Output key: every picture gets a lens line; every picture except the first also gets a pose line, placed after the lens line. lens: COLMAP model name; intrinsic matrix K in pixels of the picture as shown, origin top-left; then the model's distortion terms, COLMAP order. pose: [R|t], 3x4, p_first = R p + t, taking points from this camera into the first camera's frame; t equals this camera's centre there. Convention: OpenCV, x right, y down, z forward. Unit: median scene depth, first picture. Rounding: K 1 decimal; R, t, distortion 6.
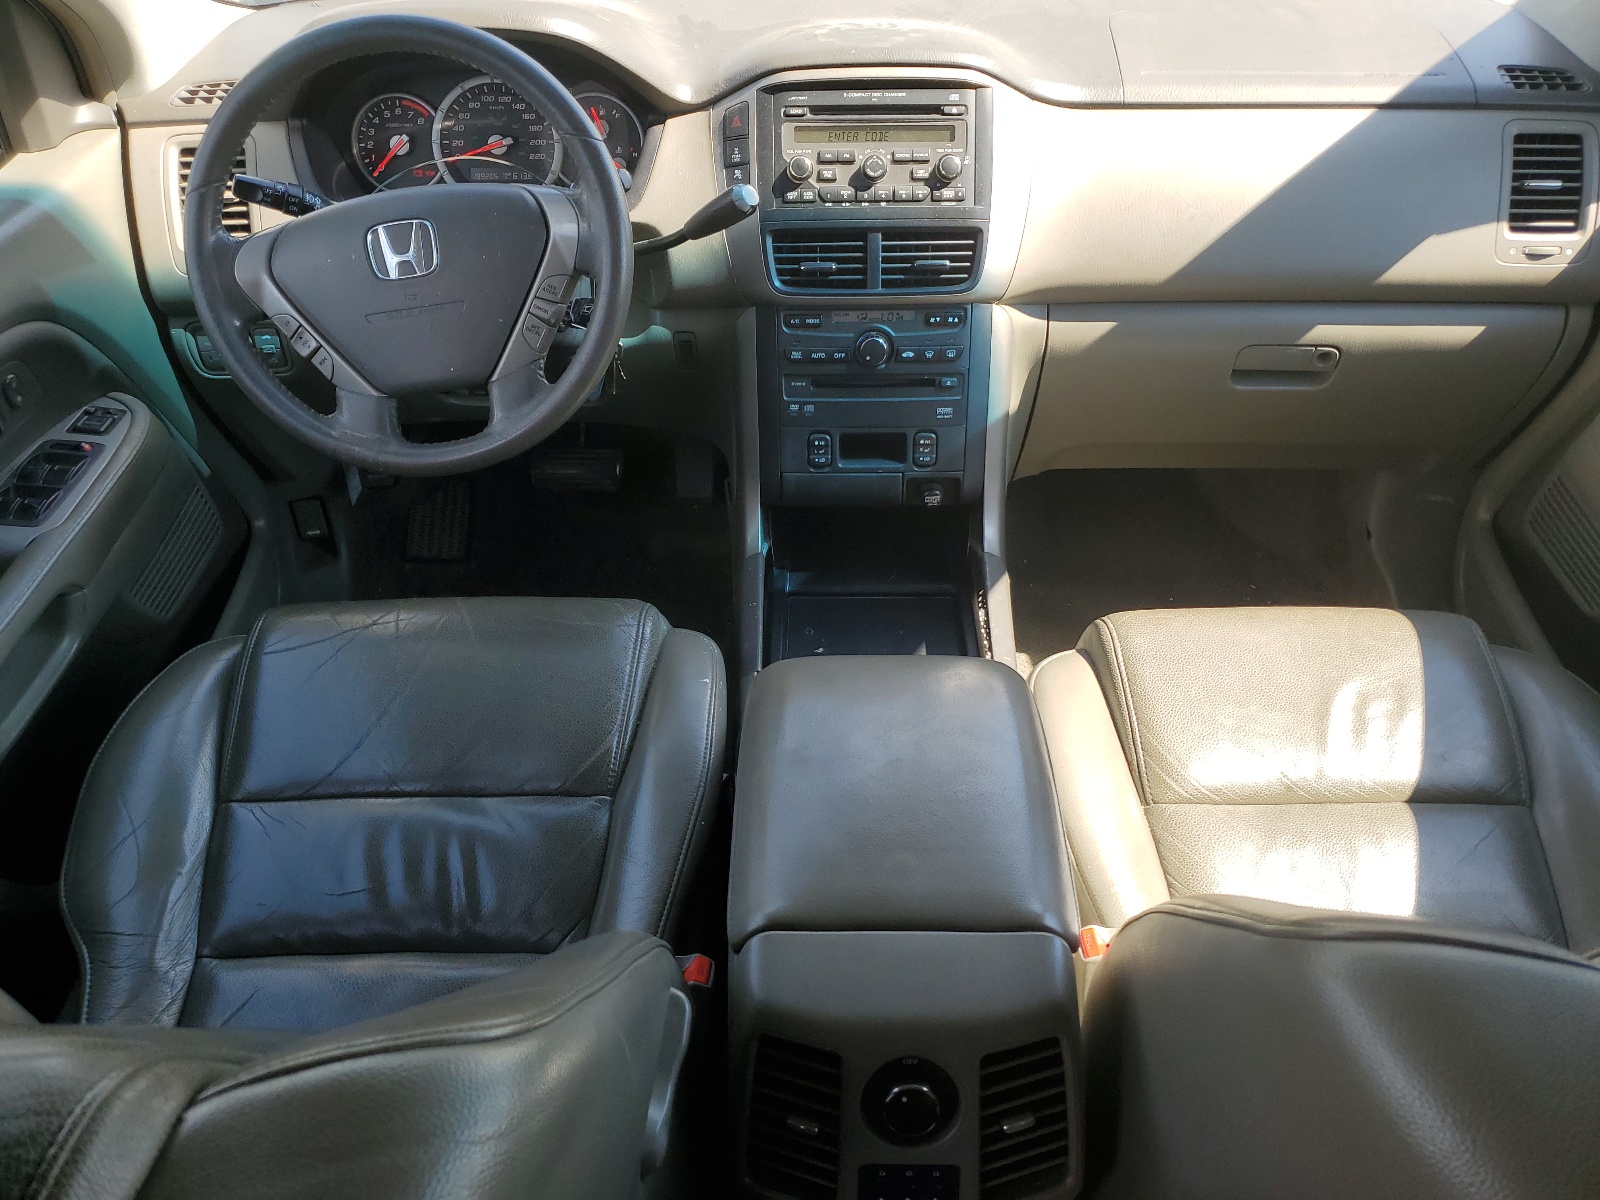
lens RADIAL K [[1215.5, 0, 793.8], [0, 1215.5, 602.1], [0, 0, 1]] dist [0.003373, -0.000352]
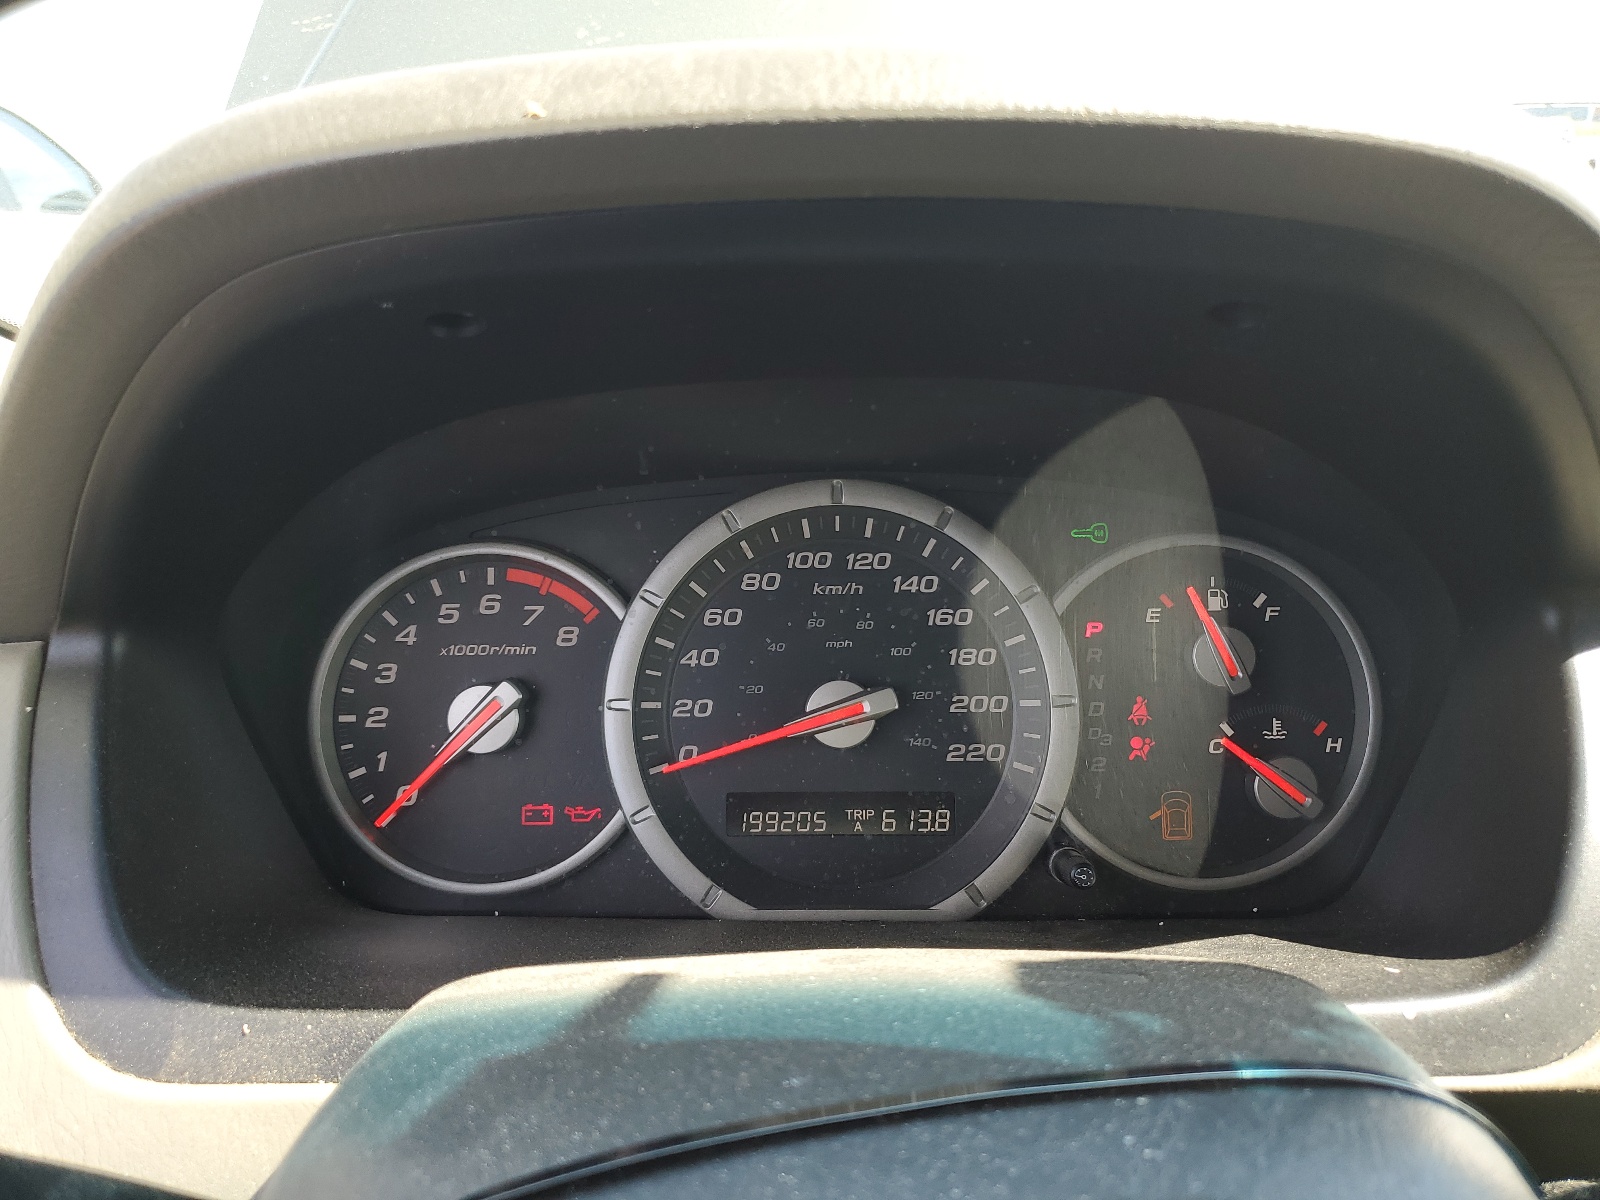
lens RADIAL K [[1215.5, 0, 803.1], [0, 1215.5, 602.8], [0, 0, 1]] dist [0.003373, -0.000352]
pose [[0.999910, -0.008519, -0.010404, -0.249742], [0.003998, 0.927089, -0.374820, -0.297904], [0.012839, 0.374744, 0.927039, 0.739743]]
